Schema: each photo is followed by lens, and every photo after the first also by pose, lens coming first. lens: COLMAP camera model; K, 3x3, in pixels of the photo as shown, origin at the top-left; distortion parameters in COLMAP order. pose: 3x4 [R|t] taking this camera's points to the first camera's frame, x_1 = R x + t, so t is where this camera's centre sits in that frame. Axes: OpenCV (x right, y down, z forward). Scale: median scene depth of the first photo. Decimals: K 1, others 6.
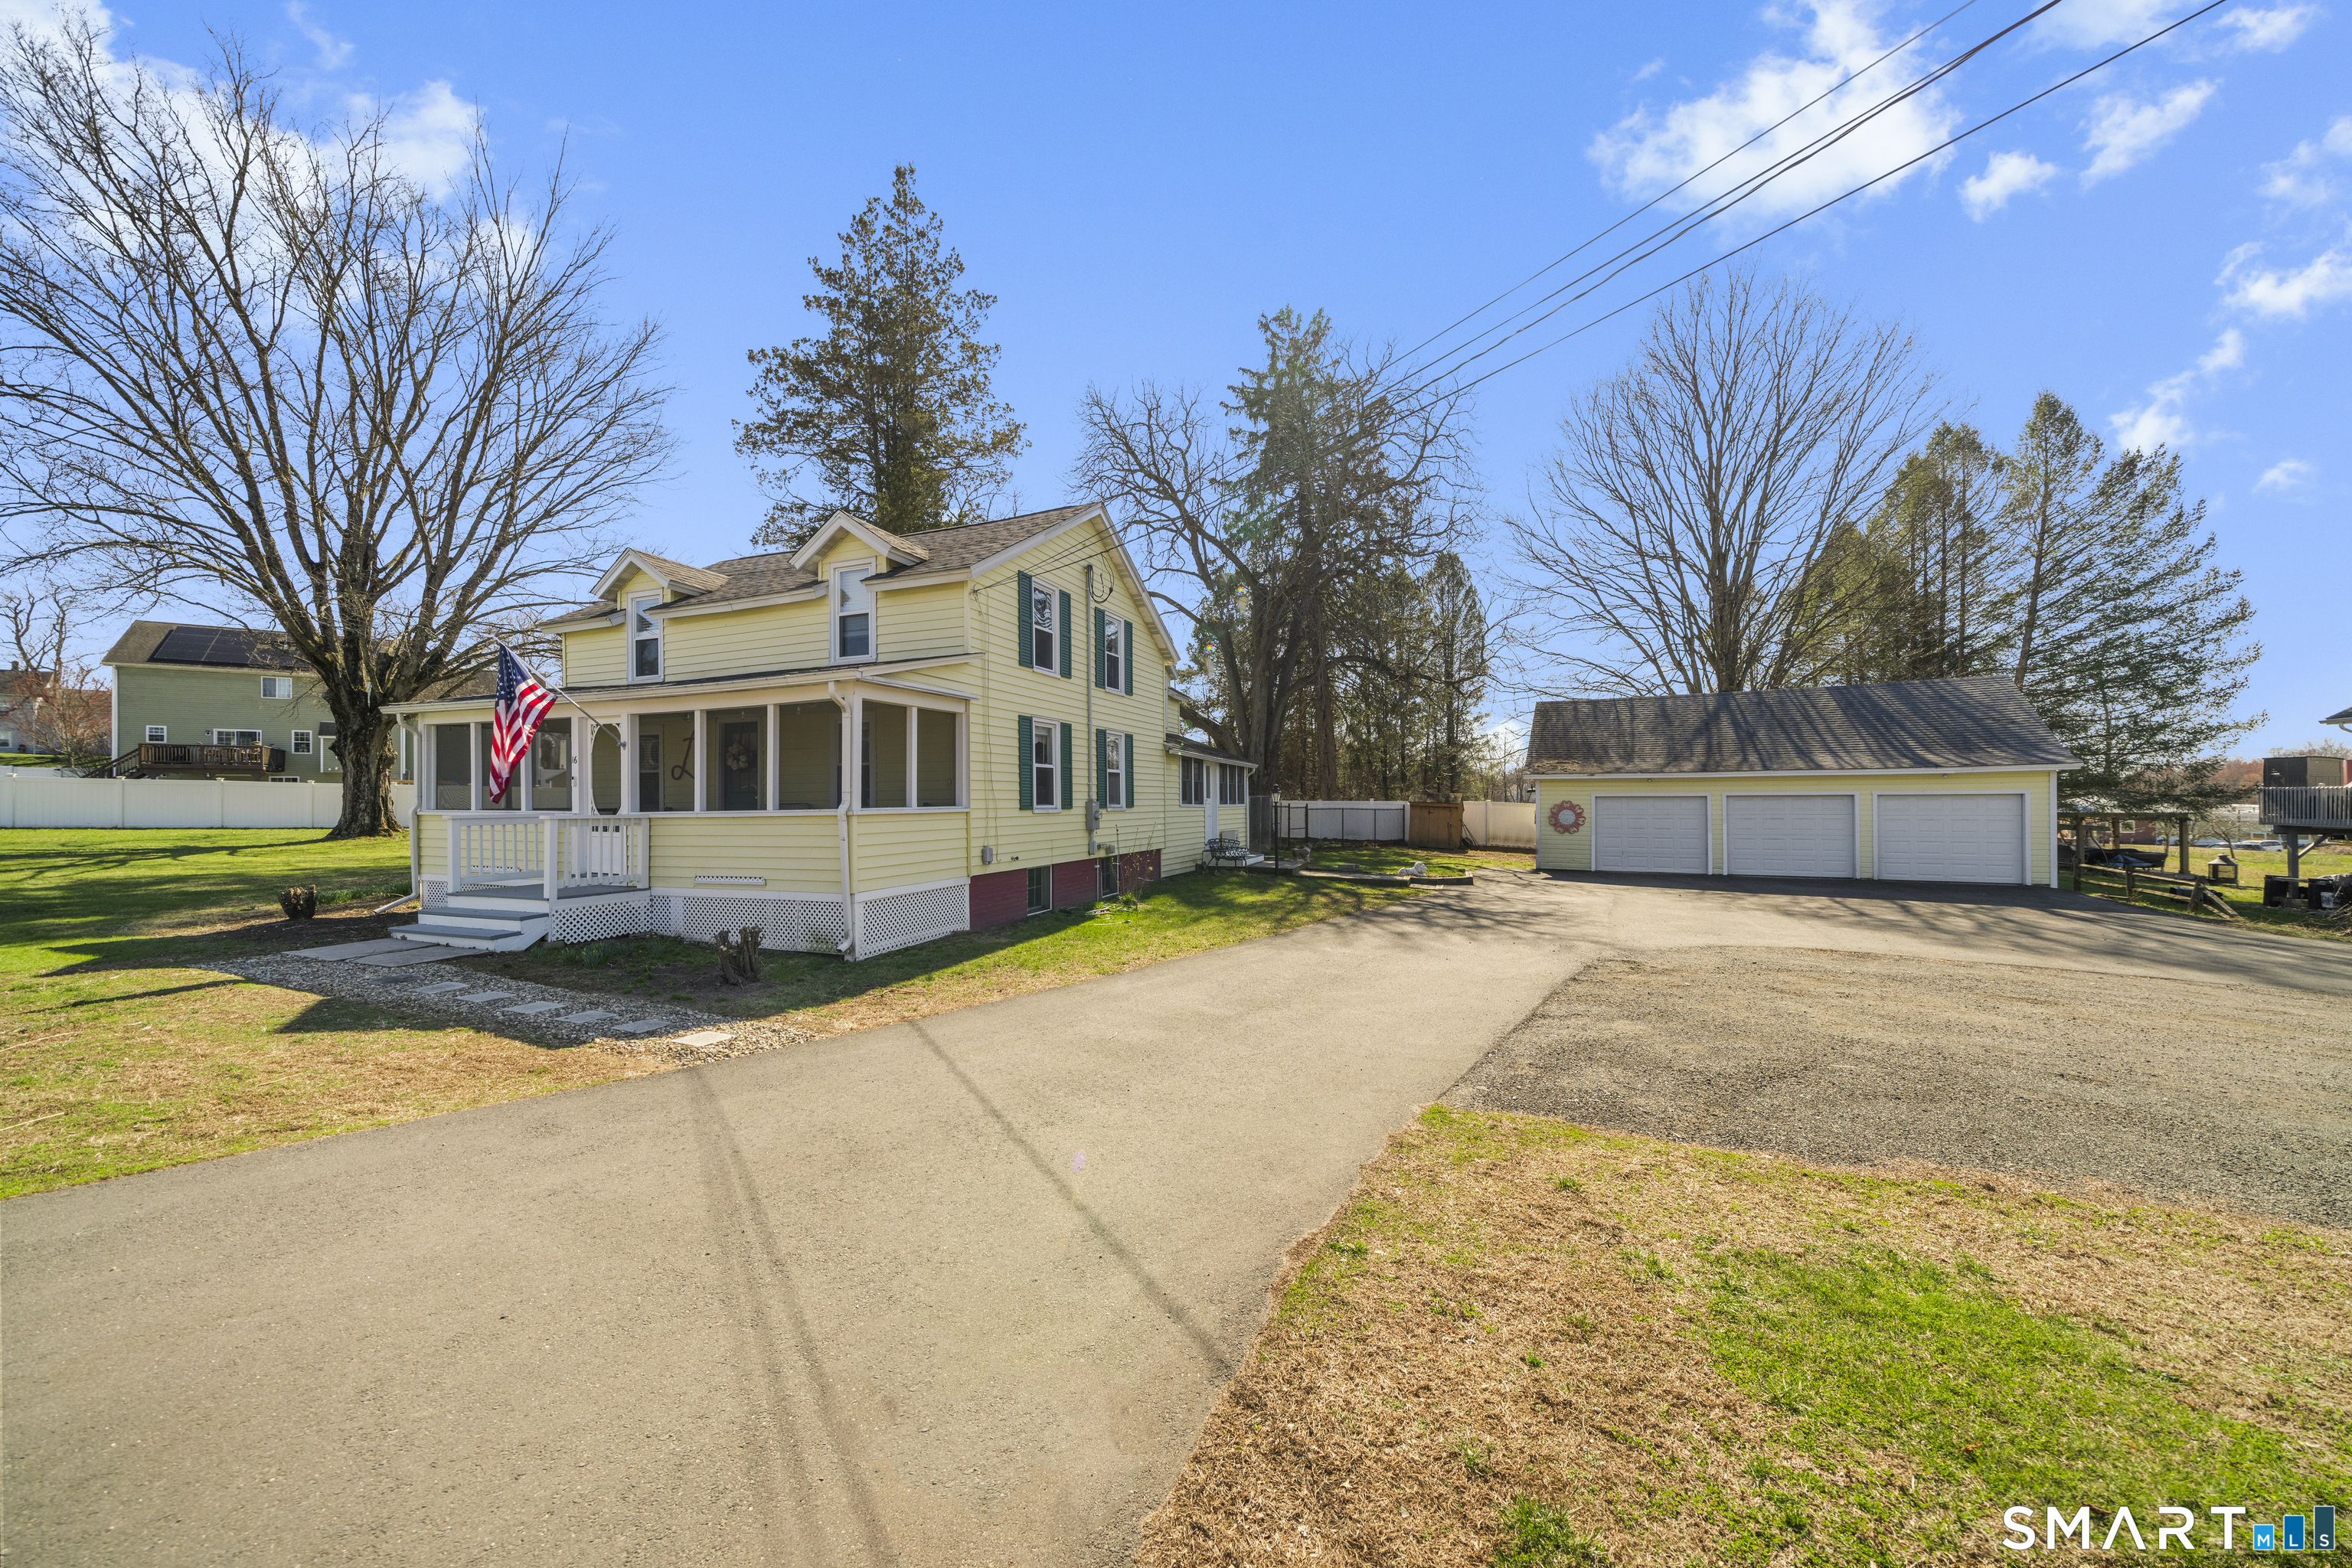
lens RADIAL K [[816.1, 0, 1162.4], [0, 816.1, 784.3], [0, 0, 1]] dist [-0.005654, 0.000373]
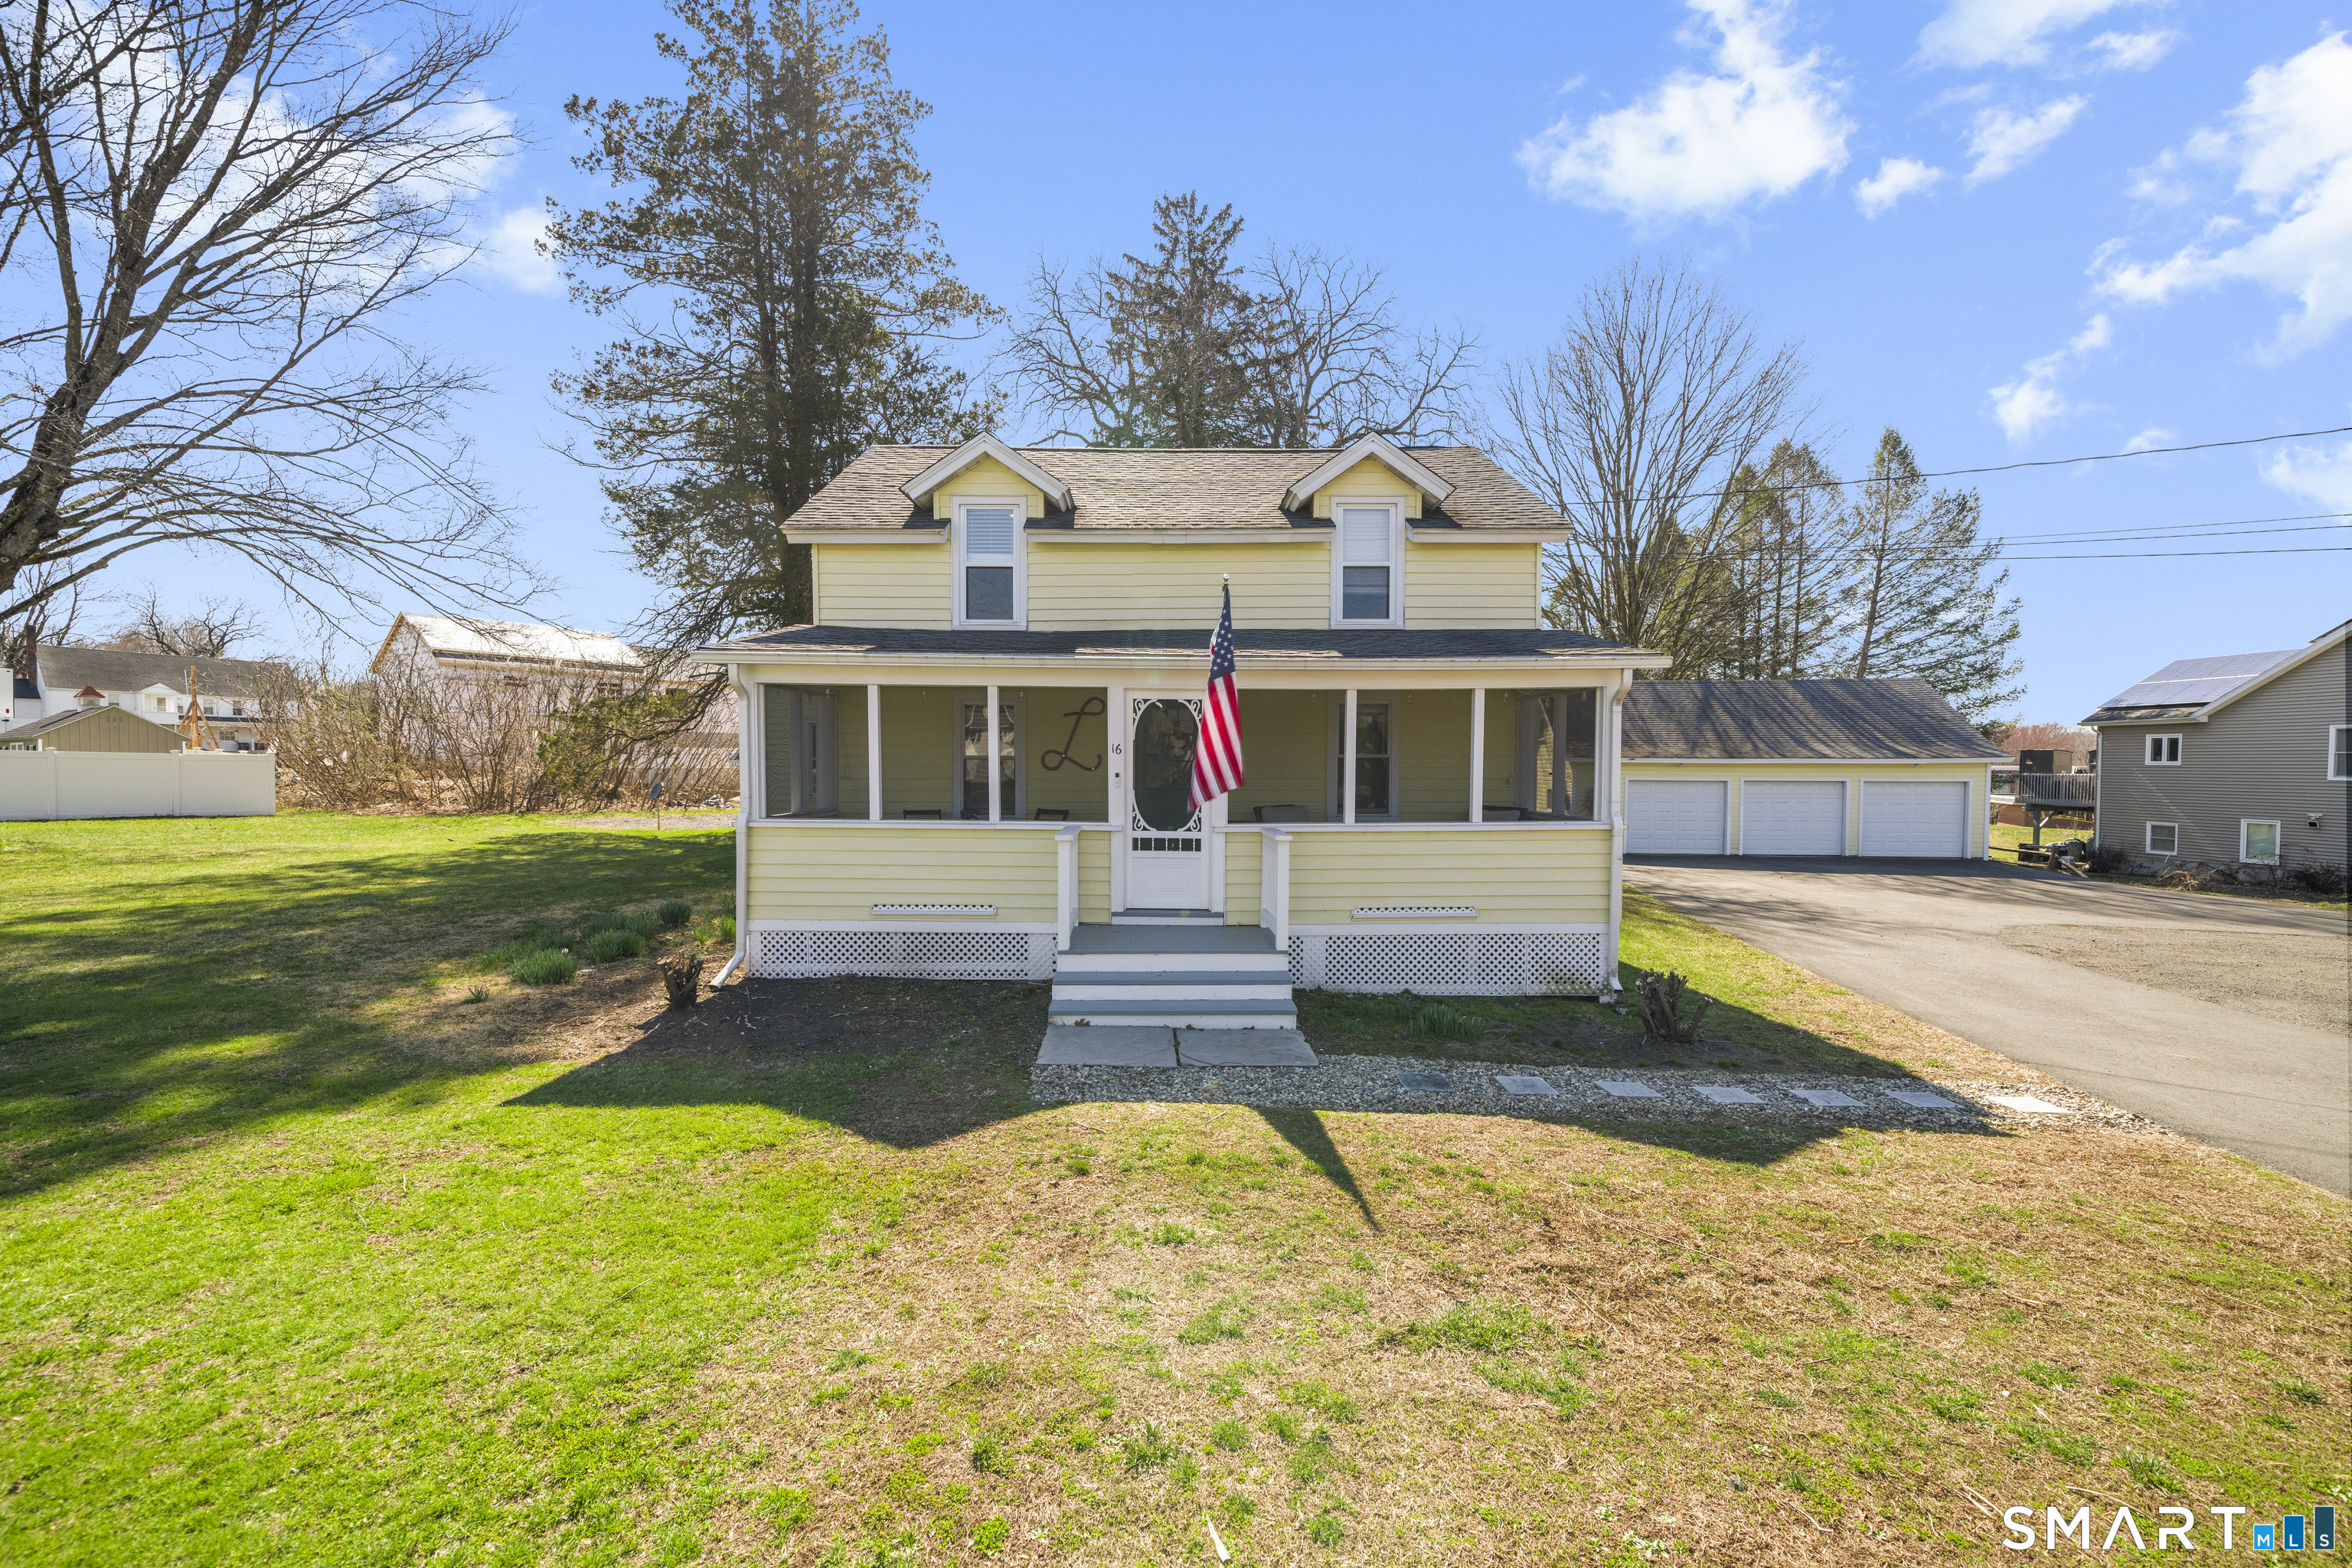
lens RADIAL K [[963.3, 0, 1182.4], [0, 963.3, 782.0], [0, 0, 1]] dist [0.000557, 0.000721]
pose [[0.930133, 0.002730, 0.367213, -0.426458], [-0.016517, 0.999271, 0.034407, -0.014064], [-0.366852, -0.038068, 0.929500, 0.088380]]
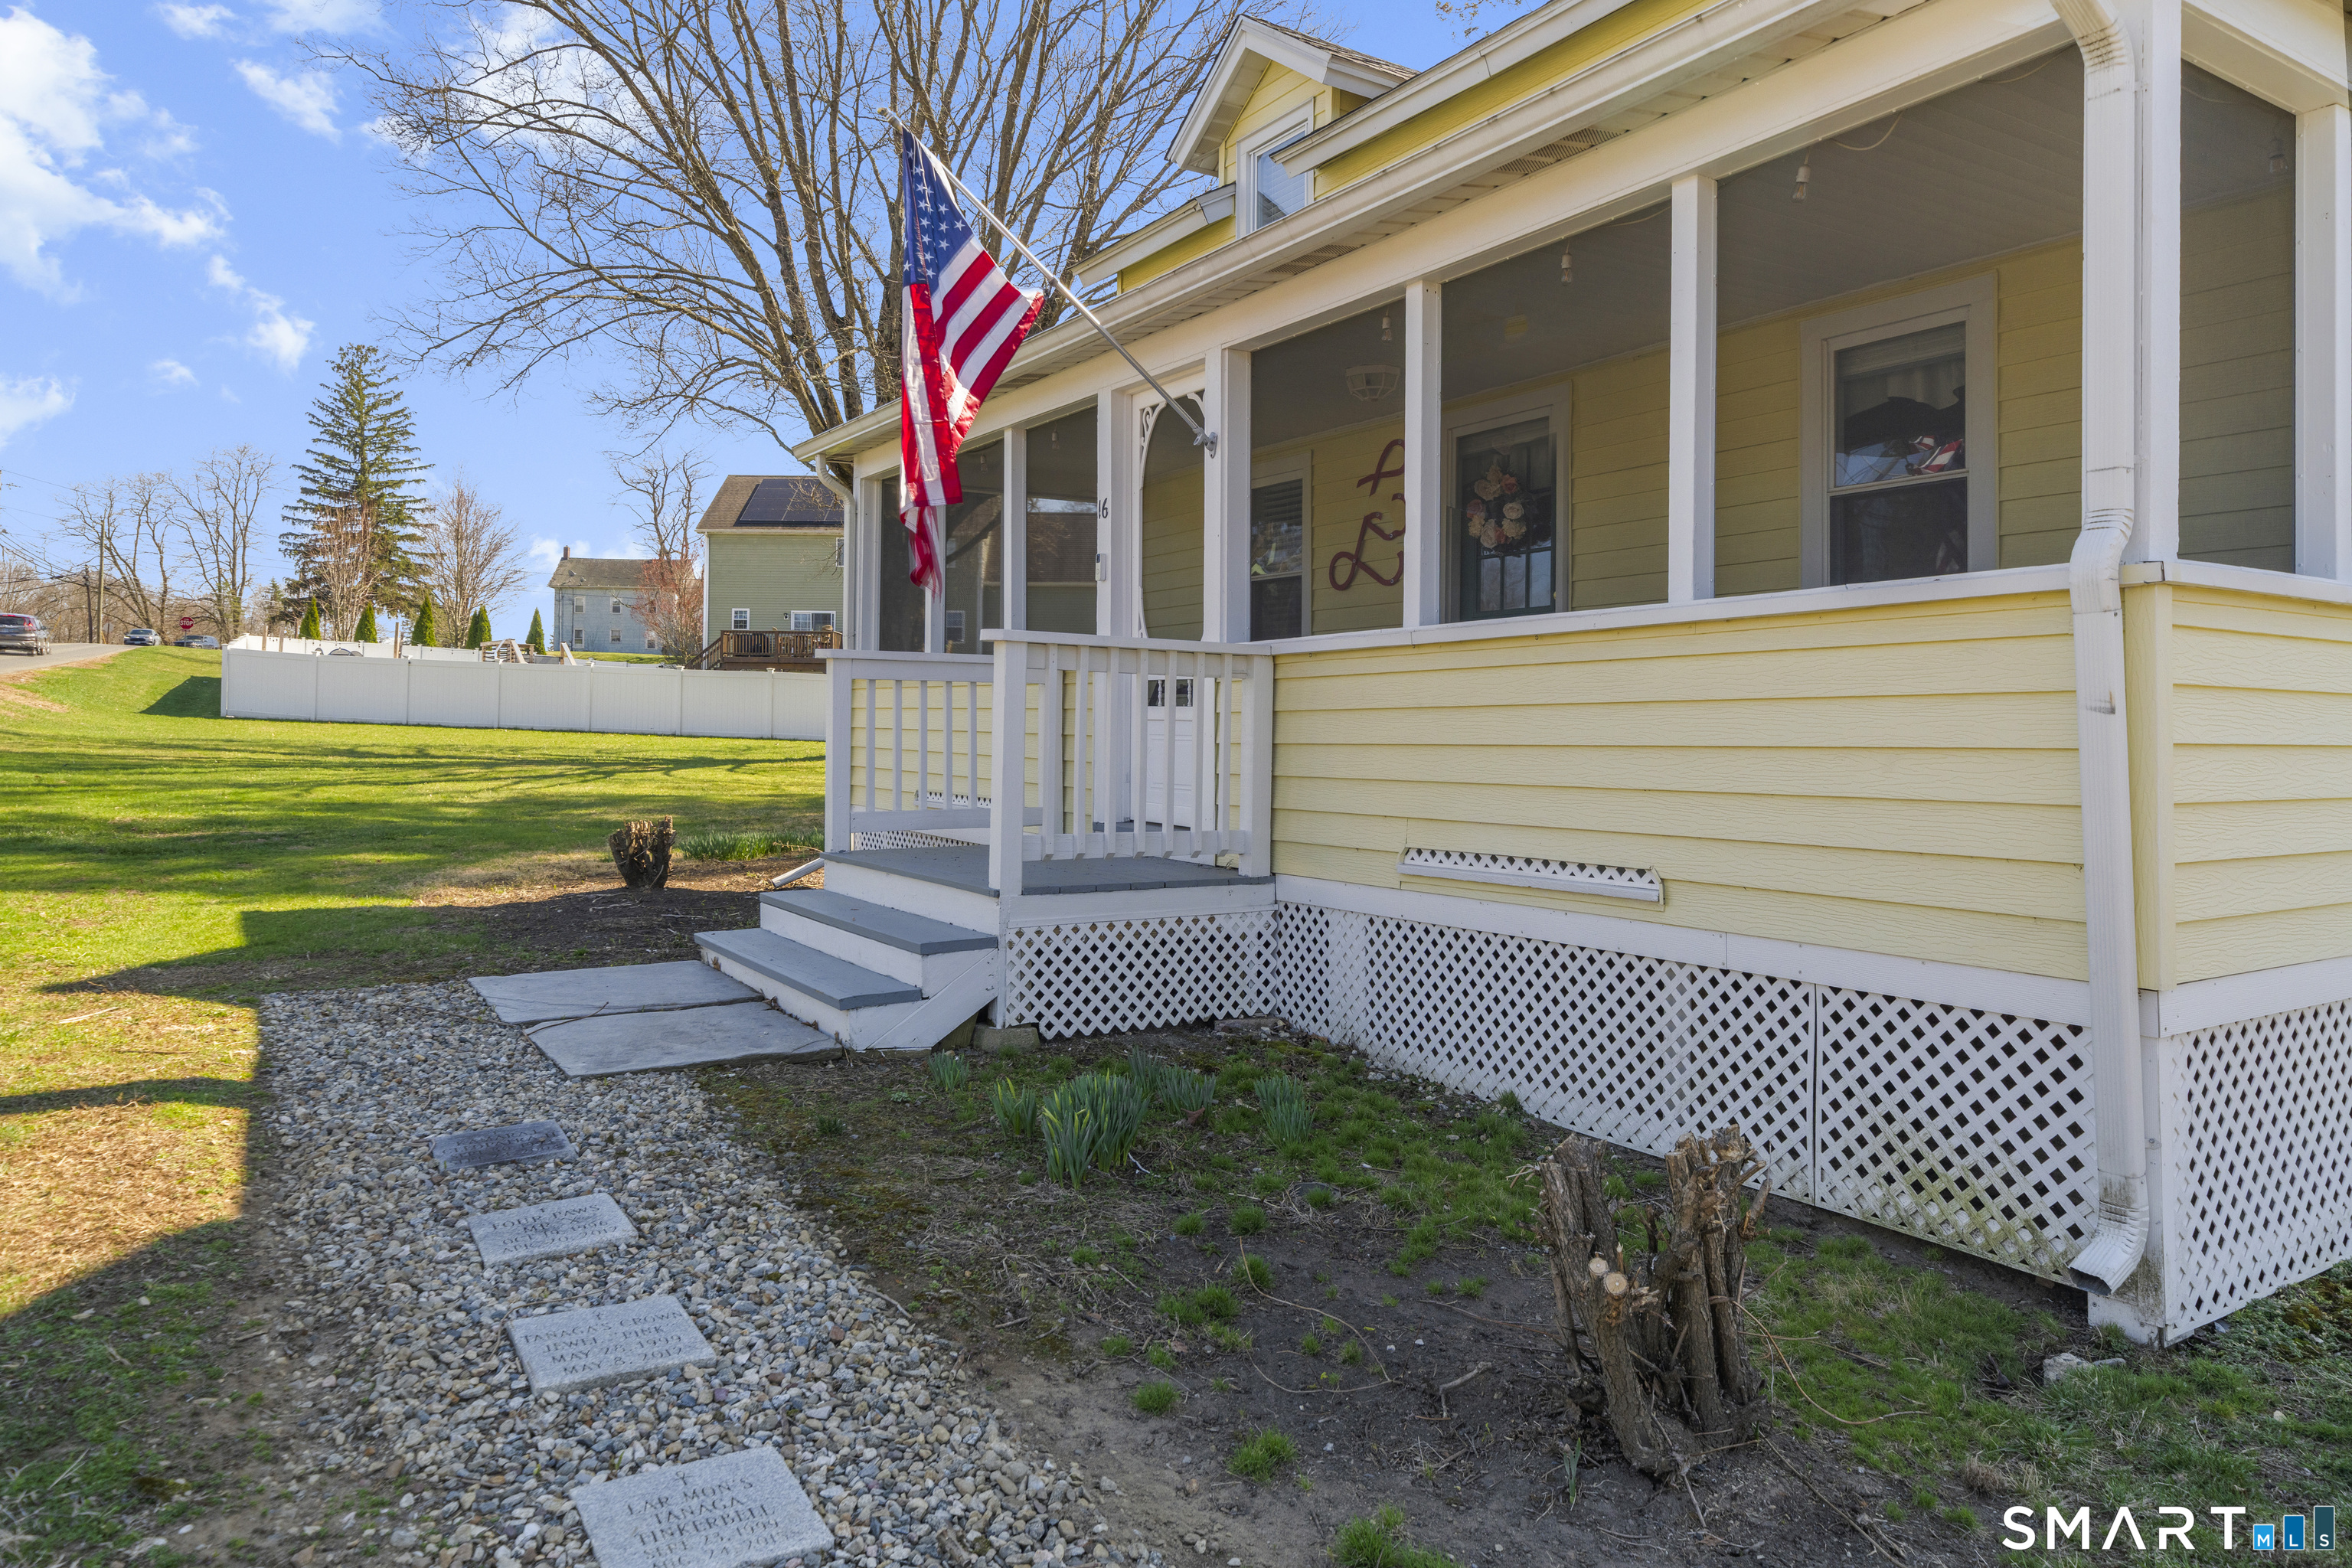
lens RADIAL K [[1493.2, 0, 1190.0], [0, 1493.2, 766.3], [0, 0, 1]] dist [-0.010314, -0.001080]
pose [[0.808079, 0.029559, -0.588333, -0.130520], [-0.004059, 0.998996, 0.044617, 0.024257], [0.589061, -0.033666, 0.807387, 0.212477]]
